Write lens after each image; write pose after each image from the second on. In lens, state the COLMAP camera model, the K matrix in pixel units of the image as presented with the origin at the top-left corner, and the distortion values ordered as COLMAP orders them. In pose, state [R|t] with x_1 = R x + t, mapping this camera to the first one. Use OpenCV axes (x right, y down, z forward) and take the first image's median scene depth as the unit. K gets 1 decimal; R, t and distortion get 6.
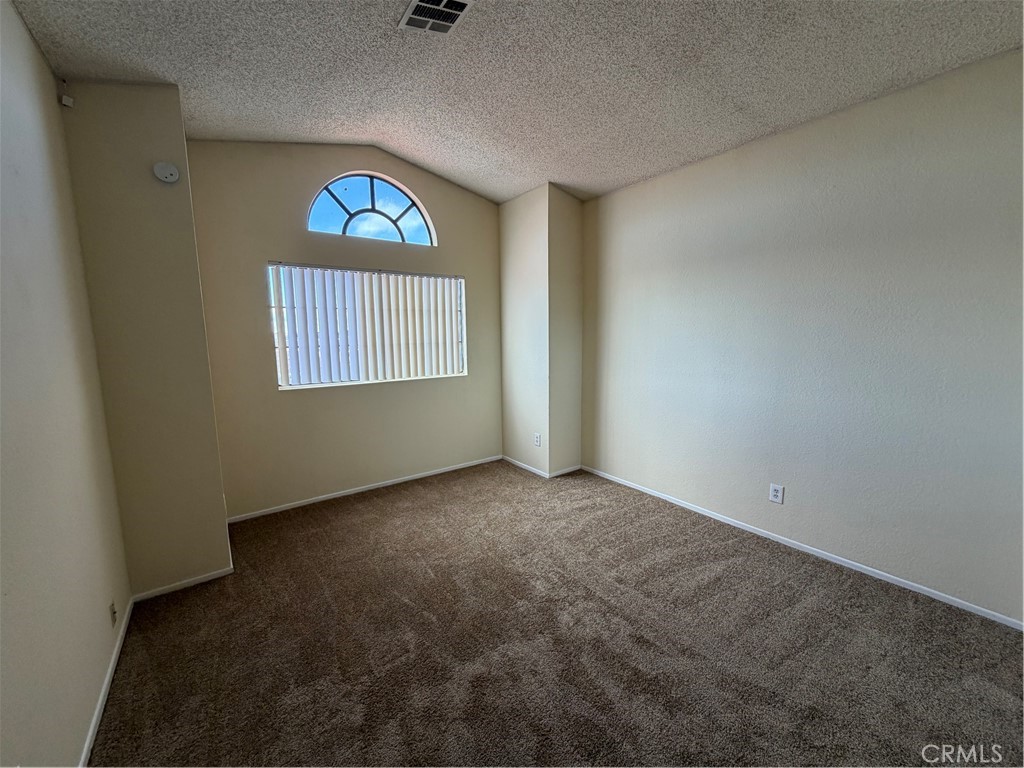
lens RADIAL K [[405.8, 0, 514.3], [0, 405.8, 384.7], [0, 0, 1]] dist [-0.000197, 0.000123]
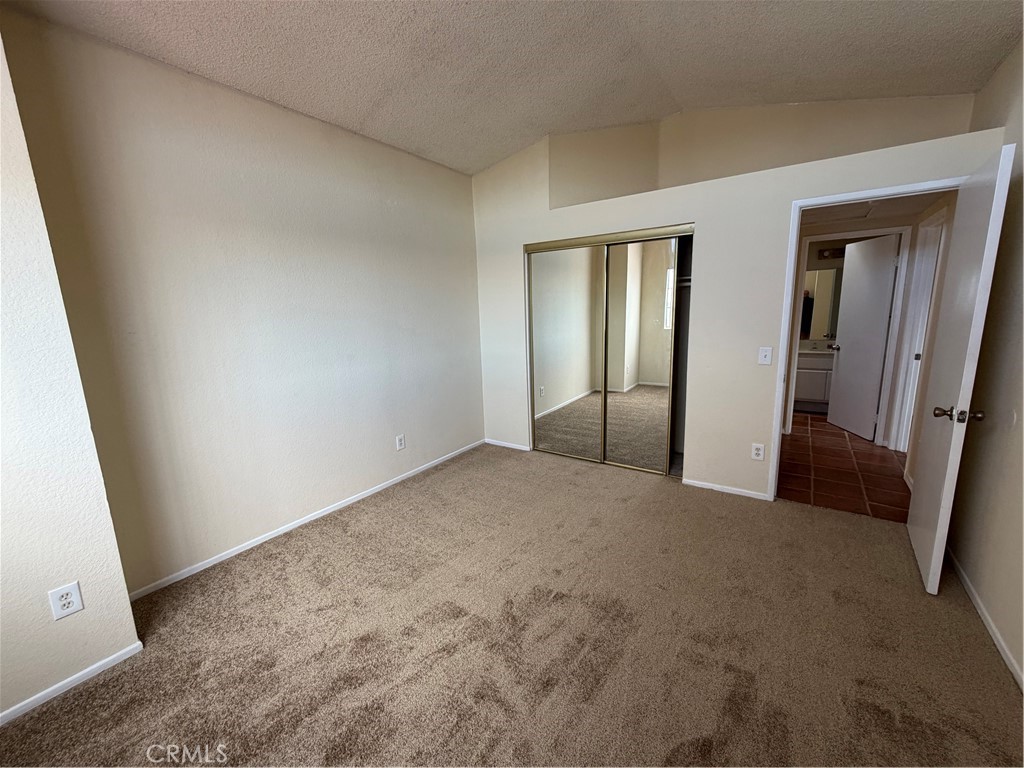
lens RADIAL K [[405.8, 0, 514.4], [0, 405.8, 382.4], [0, 0, 1]] dist [-0.000197, 0.000123]
pose [[-0.328169, -0.151709, 0.932357, -0.486845], [0.153519, 0.965331, 0.211110, -0.096937], [-0.932061, 0.212414, -0.293501, 0.797892]]
